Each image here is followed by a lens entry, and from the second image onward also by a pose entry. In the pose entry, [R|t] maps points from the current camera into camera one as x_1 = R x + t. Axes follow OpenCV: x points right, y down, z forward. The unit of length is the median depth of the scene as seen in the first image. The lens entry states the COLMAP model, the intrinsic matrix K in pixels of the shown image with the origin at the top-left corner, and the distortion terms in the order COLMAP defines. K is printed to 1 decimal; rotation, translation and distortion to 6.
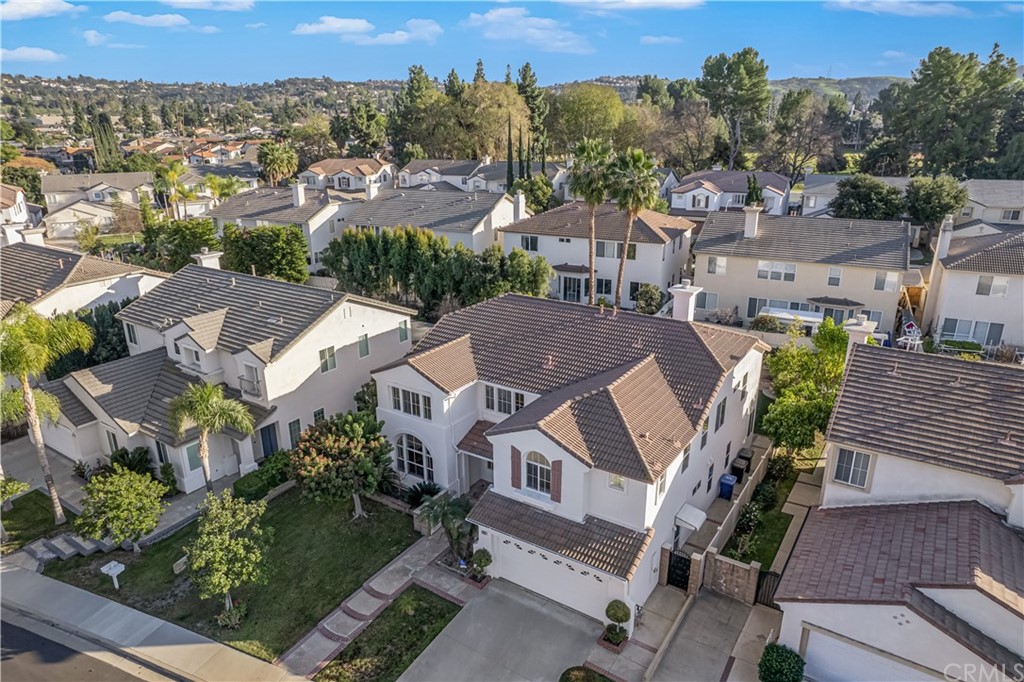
lens RADIAL K [[659.0, 0, 513.0], [0, 659.0, 342.6], [0, 0, 1]] dist [-0.036016, 0.037989]
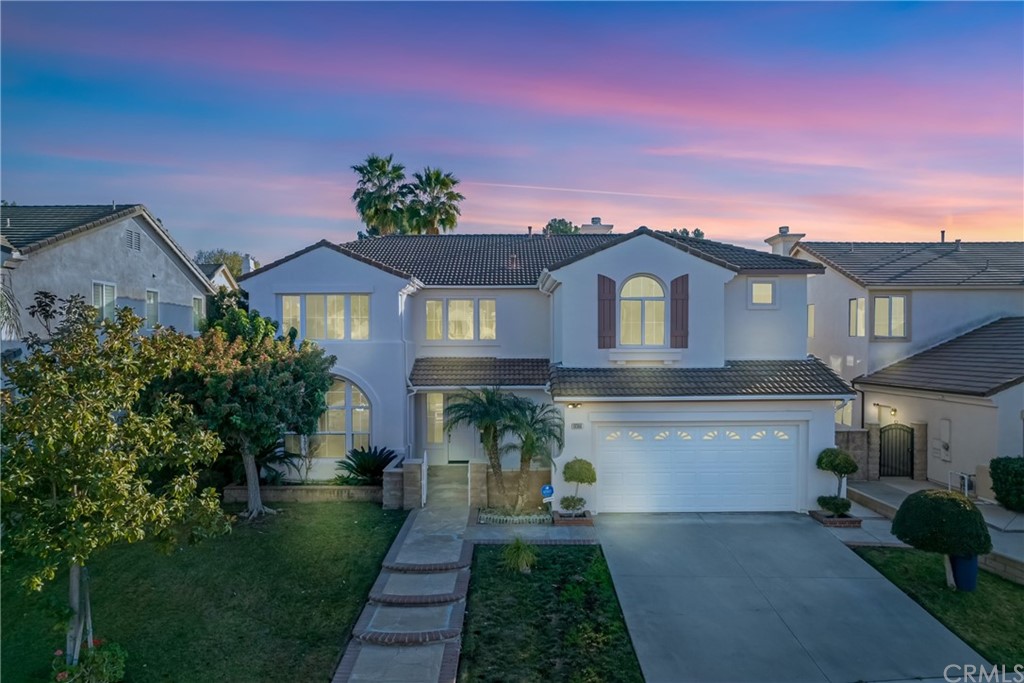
lens RADIAL K [[659.0, 0, 518.3], [0, 659.0, 345.2], [0, 0, 1]] dist [-0.036016, 0.037989]
pose [[0.831431, -0.003463, 0.555617, -0.196152], [0.177356, 0.949324, -0.259480, 0.173389], [-0.526561, 0.314282, 0.789911, 0.259549]]
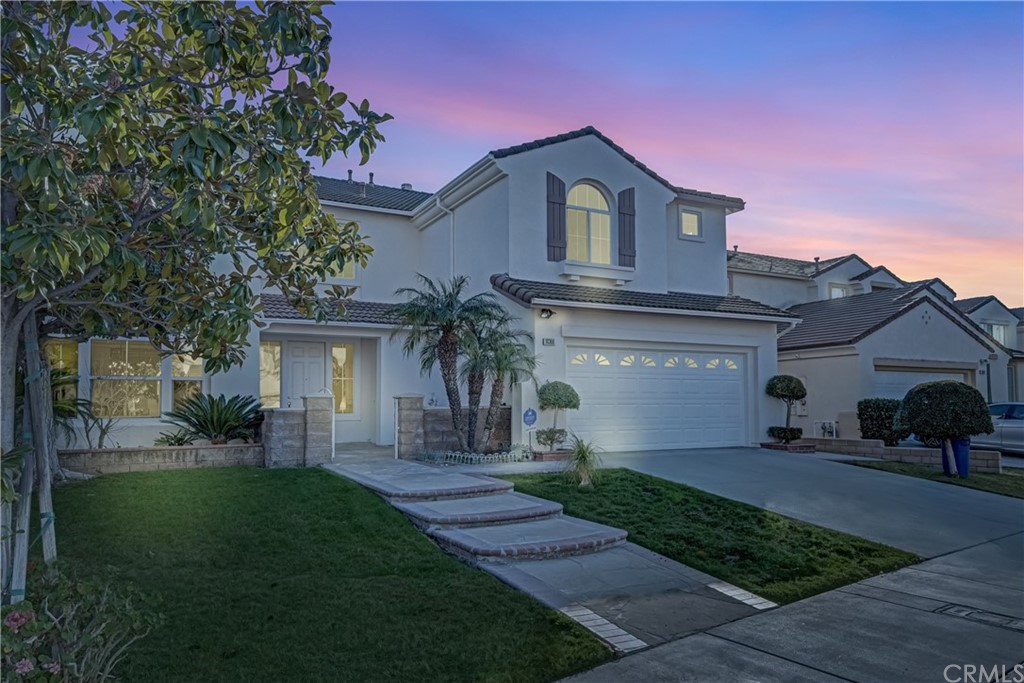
lens RADIAL K [[697.6, 0, 522.5], [0, 697.6, 367.6], [0, 0, 1]] dist [0.004853, -0.000224]
pose [[0.474771, 0.048649, 0.878764, -0.231383], [0.286159, 0.935687, -0.206404, 0.192038], [-0.832289, 0.349460, 0.430316, 0.384393]]
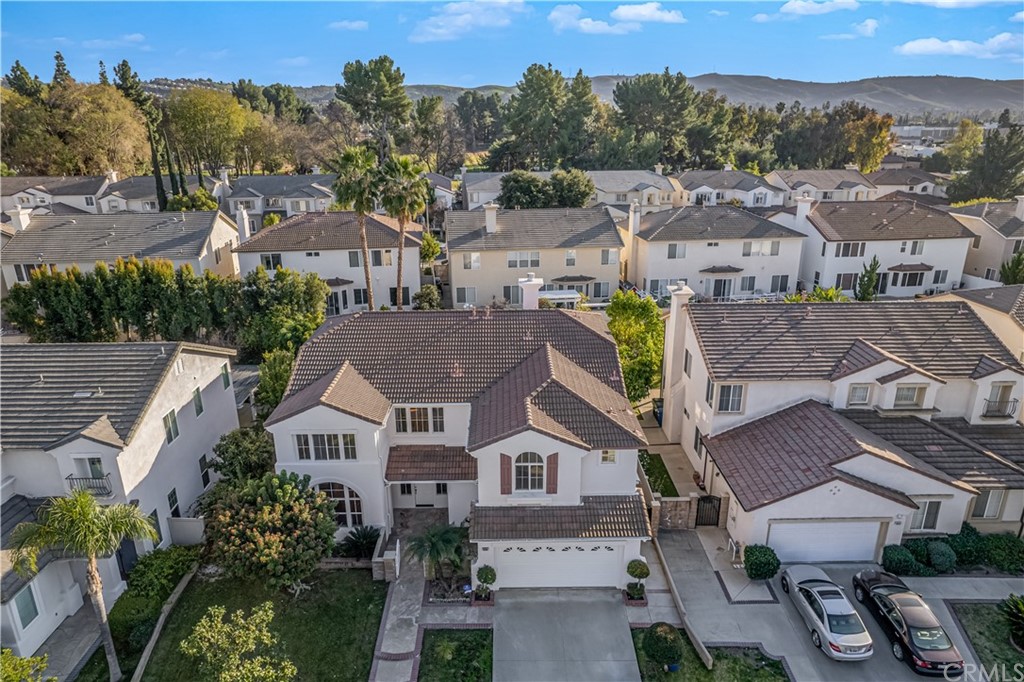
lens RADIAL K [[659.0, 0, 511.9], [0, 659.0, 343.4], [0, 0, 1]] dist [-0.036016, 0.037989]
pose [[0.828978, -0.180451, 0.529371, -0.225741], [0.183431, 0.981886, 0.047458, -0.023899], [-0.528346, 0.057762, 0.847062, 0.063815]]
